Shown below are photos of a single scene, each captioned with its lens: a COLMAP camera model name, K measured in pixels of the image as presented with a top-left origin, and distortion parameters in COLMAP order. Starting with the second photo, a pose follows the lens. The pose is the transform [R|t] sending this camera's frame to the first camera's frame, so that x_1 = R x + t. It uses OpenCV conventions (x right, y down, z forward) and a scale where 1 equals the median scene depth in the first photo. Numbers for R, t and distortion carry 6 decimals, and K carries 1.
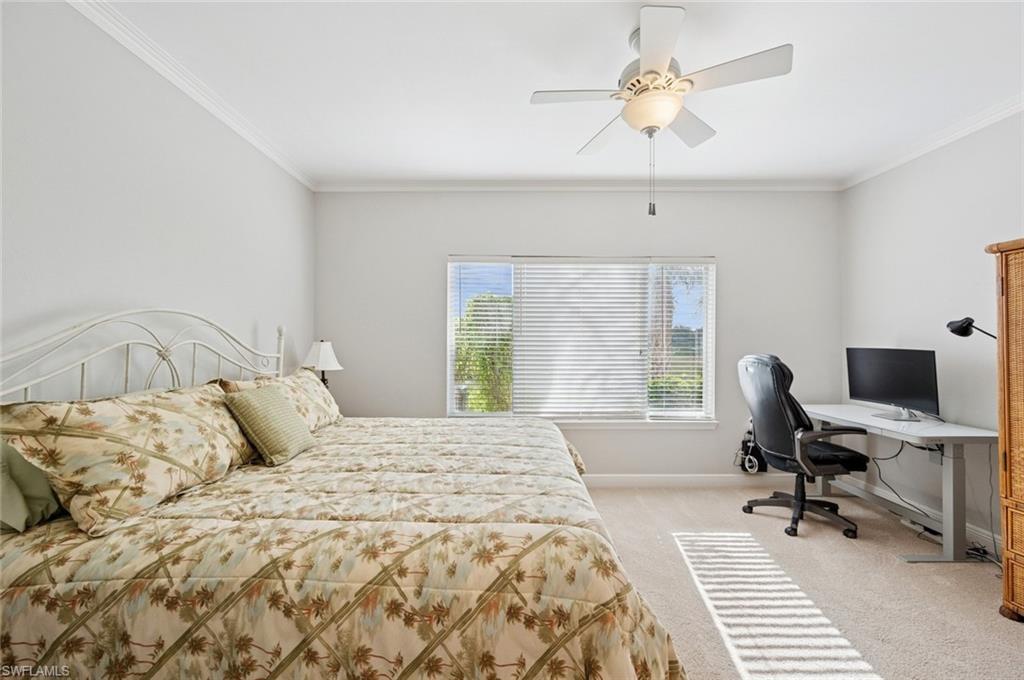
lens RADIAL K [[410.1, 0, 515.3], [0, 410.1, 340.5], [0, 0, 1]] dist [0.000833, 0.000224]
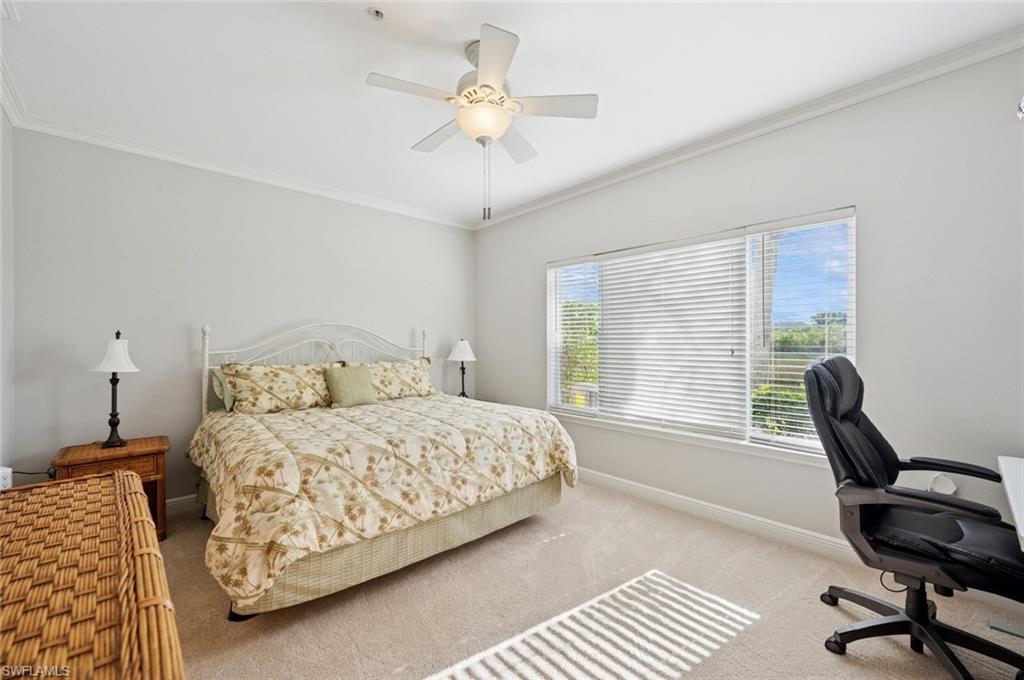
lens RADIAL K [[410.1, 0, 515.3], [0, 410.1, 340.5], [0, 0, 1]] dist [0.000833, 0.000224]
pose [[0.672927, -0.003909, -0.739698, 0.825105], [0.005639, 0.999984, -0.000155, 0.006030], [0.739687, -0.004067, 0.672939, 0.242215]]
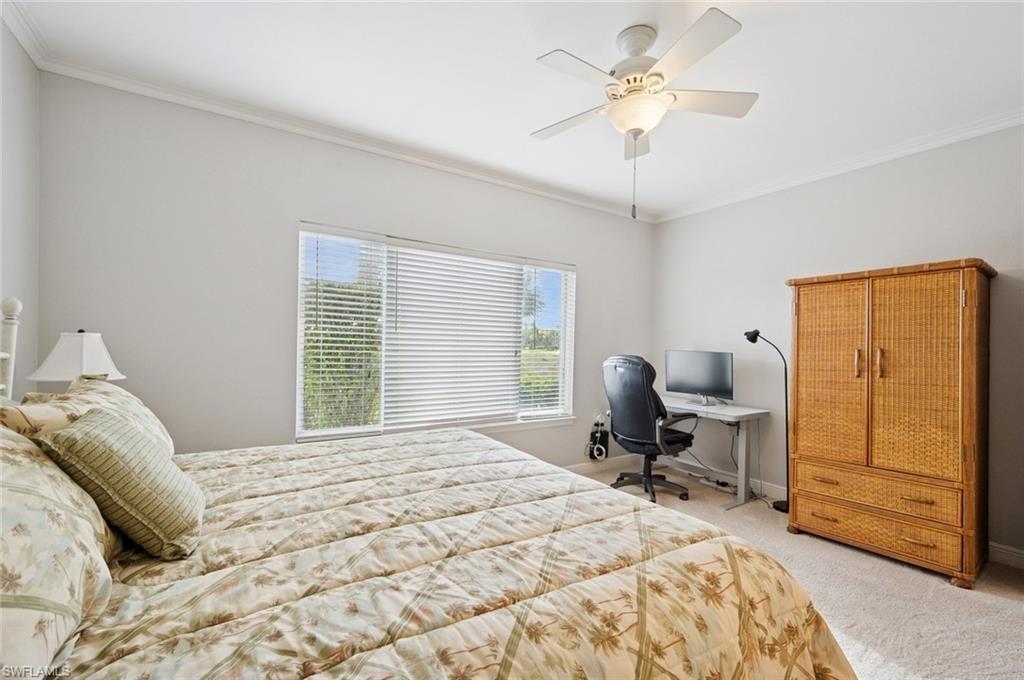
lens RADIAL K [[423.3, 0, 513.8], [0, 423.3, 350.1], [0, 0, 1]] dist [-0.000009, 0.000230]
pose [[0.842659, 0.009276, 0.538368, -0.338920], [-0.020098, 0.999697, 0.014234, 0.009413], [-0.538072, -0.022815, 0.842590, 0.193131]]
